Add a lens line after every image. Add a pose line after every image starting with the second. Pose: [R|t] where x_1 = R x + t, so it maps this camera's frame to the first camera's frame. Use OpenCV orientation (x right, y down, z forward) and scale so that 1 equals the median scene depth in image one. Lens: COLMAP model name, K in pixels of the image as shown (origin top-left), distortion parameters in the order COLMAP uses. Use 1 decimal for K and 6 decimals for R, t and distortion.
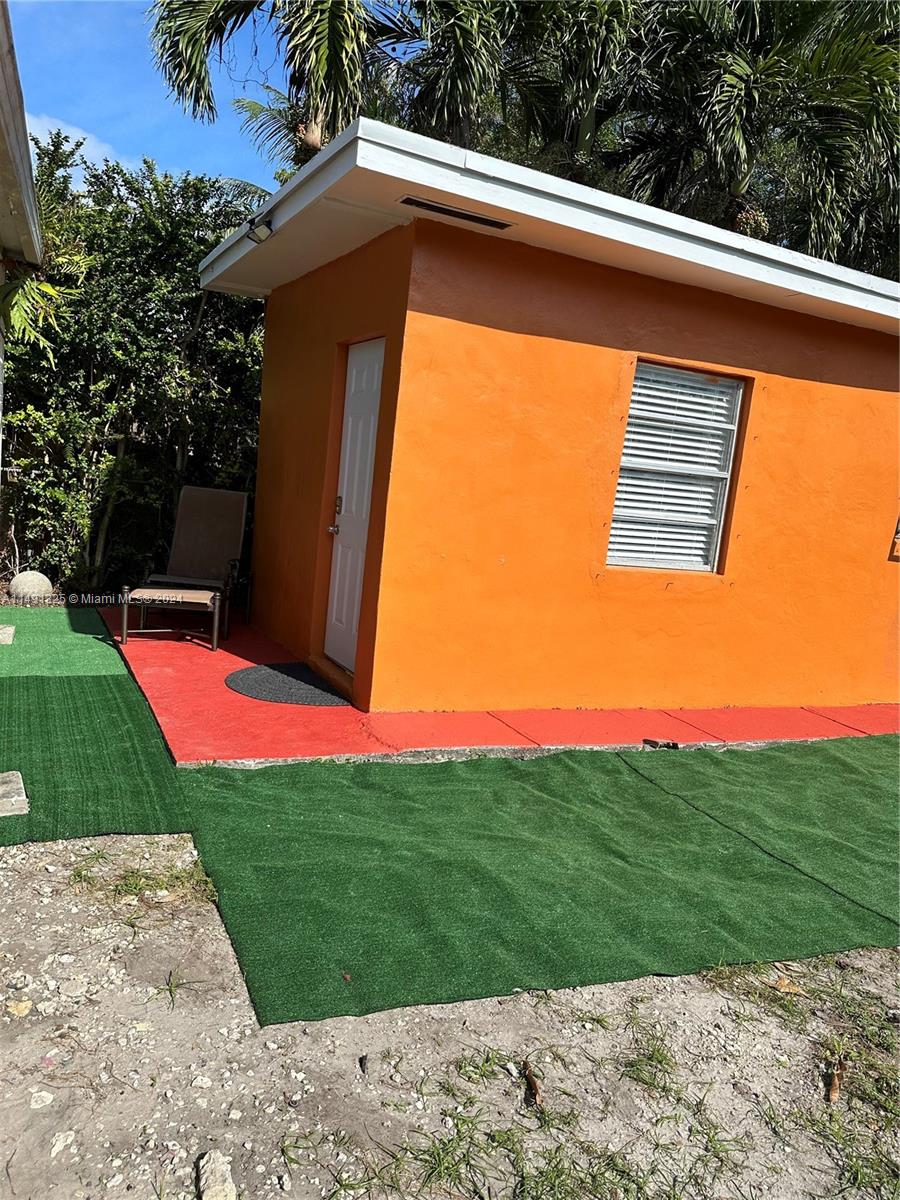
lens RADIAL K [[852.1, 0, 450.0], [0, 852.1, 600.0], [0, 0, 1]] dist [0.004733, -0.025766]
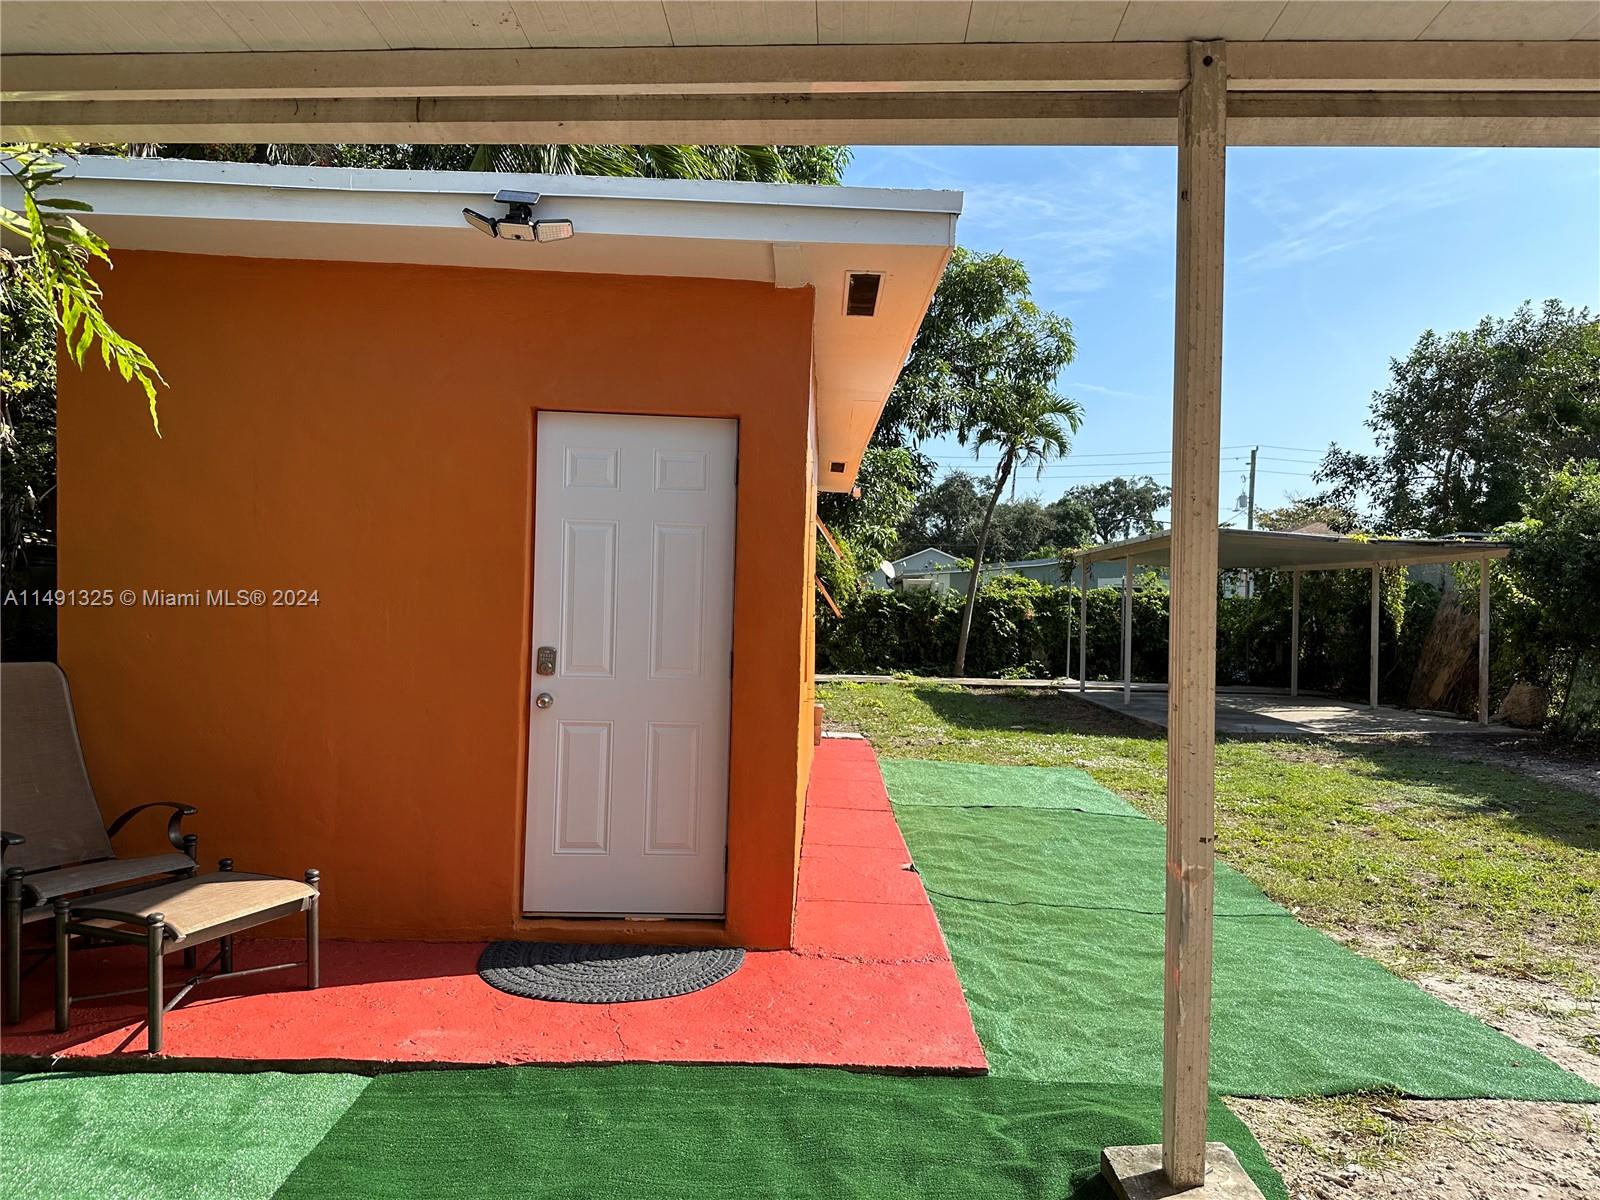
lens RADIAL K [[1128.2, 0, 800.0], [0, 1128.2, 600.0], [0, 0, 1]] dist [0.040074, -0.054466]
pose [[0.422777, -0.078698, 0.902810, -0.869513], [0.145687, 0.989167, 0.018002, -0.161136], [-0.894447, 0.123917, 0.429662, 0.528324]]
